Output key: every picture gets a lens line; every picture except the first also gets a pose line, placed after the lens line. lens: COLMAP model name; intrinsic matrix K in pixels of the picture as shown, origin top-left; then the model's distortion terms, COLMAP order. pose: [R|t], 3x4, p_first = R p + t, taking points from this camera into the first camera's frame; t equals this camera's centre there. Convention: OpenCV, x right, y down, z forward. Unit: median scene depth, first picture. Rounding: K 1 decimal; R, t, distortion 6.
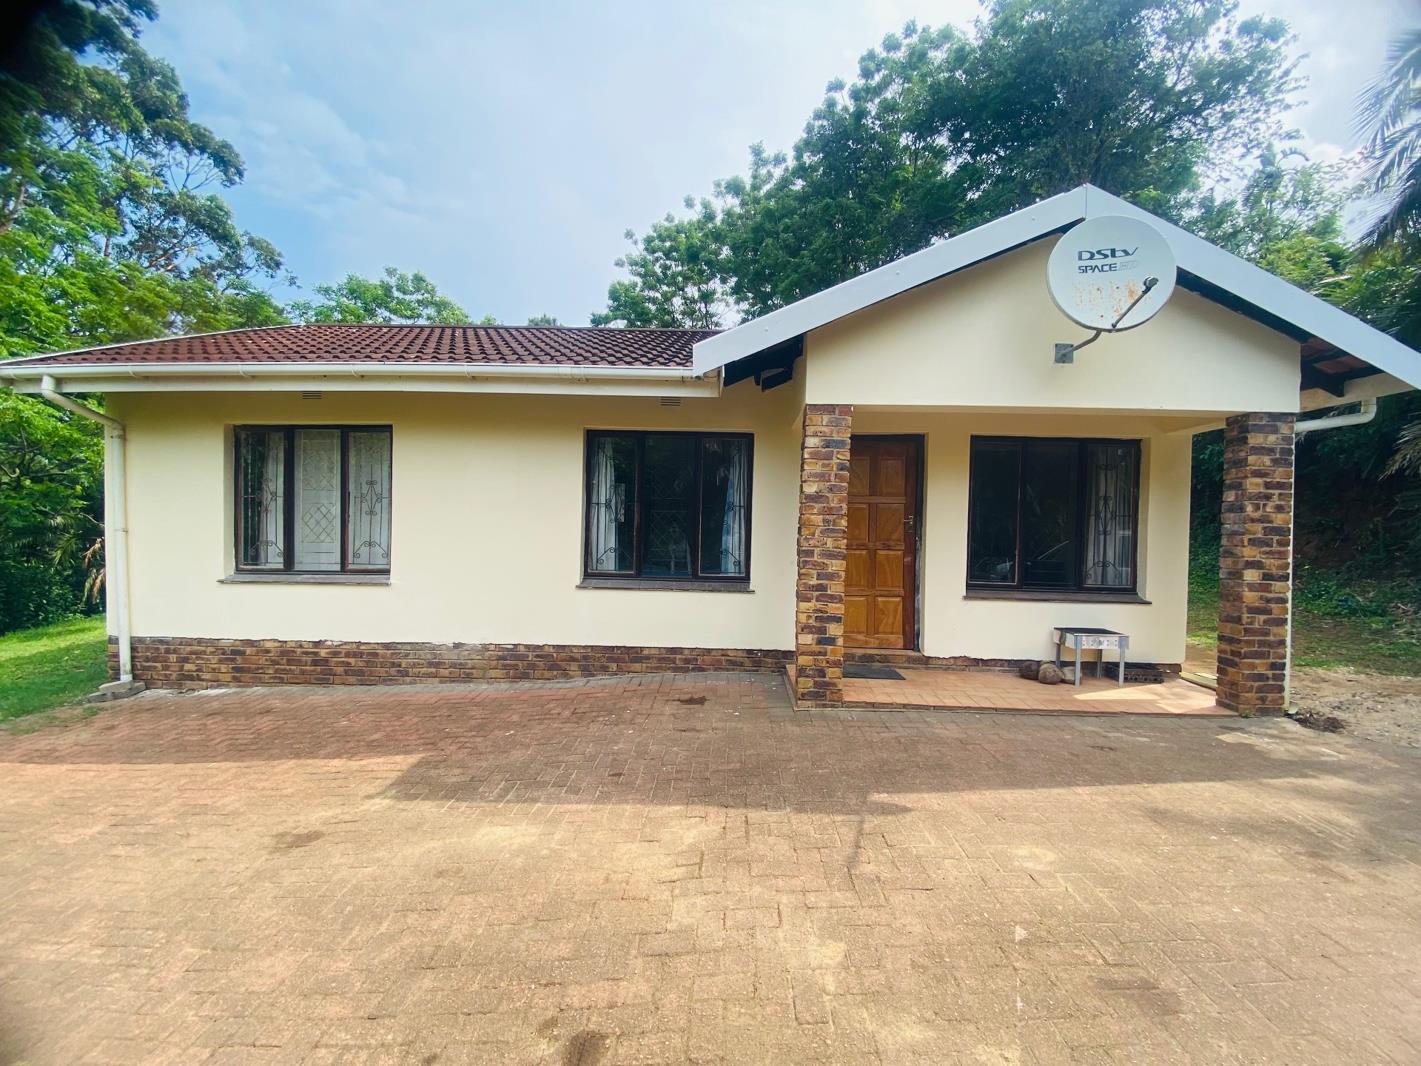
lens RADIAL K [[581.1, 0, 716.8], [0, 581.1, 536.4], [0, 0, 1]] dist [-0.012258, -0.001430]
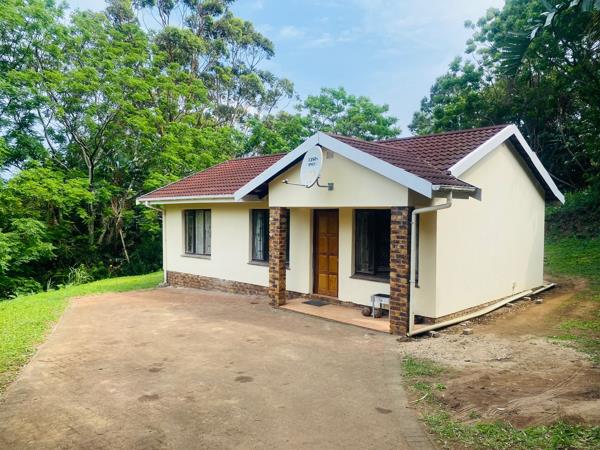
lens RADIAL K [[456.5, 0, 305.4], [0, 456.5, 227.0], [0, 0, 1]] dist [0.011819, -0.025851]
pose [[0.737544, 0.005426, -0.675277, 1.510459], [-0.003461, 0.999985, 0.004255, -0.106550], [0.675290, -0.000801, 0.737552, -0.498912]]
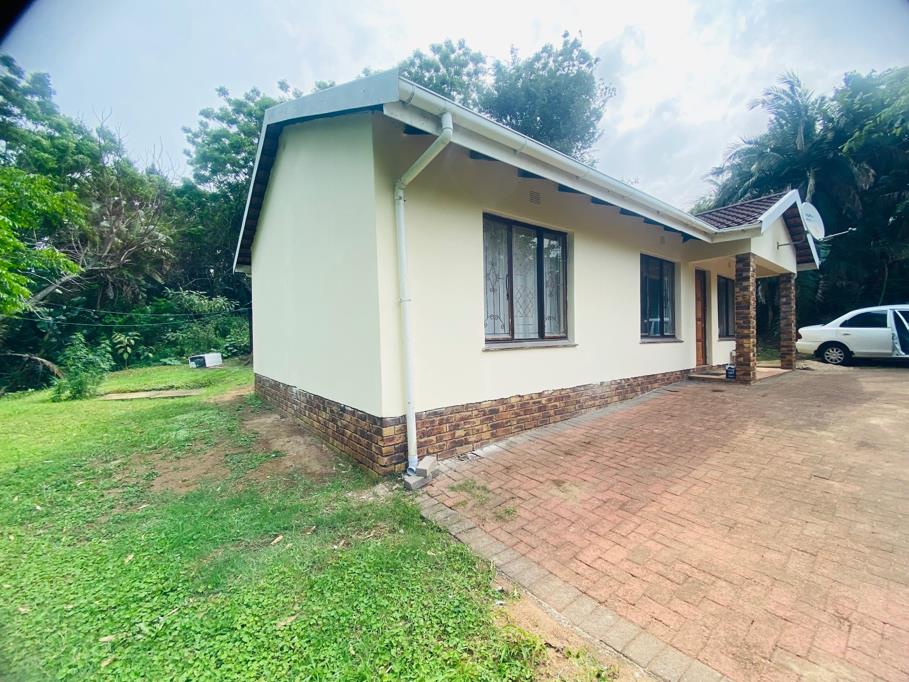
lens RADIAL K [[373.4, 0, 455.6], [0, 373.4, 342.4], [0, 0, 1]] dist [0.003287, 0.000074]
pose [[0.772485, -0.035814, 0.634022, -1.369538], [0.039224, 0.999193, 0.008651, 0.055735], [-0.633820, 0.018186, 0.773267, 0.477511]]
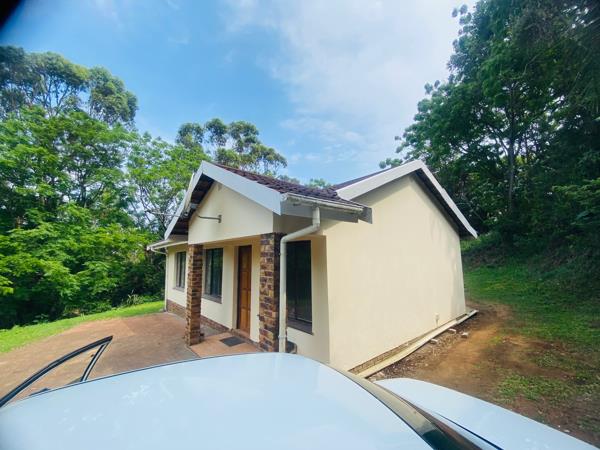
lens RADIAL K [[245.4, 0, 302.8], [0, 245.4, 224.7], [0, 0, 1]] dist [-0.012258, -0.001430]
pose [[0.676793, -0.126385, -0.725244, 1.255570], [0.014090, 0.987197, -0.158885, -0.090915], [0.736039, 0.097314, 0.669908, 0.428550]]
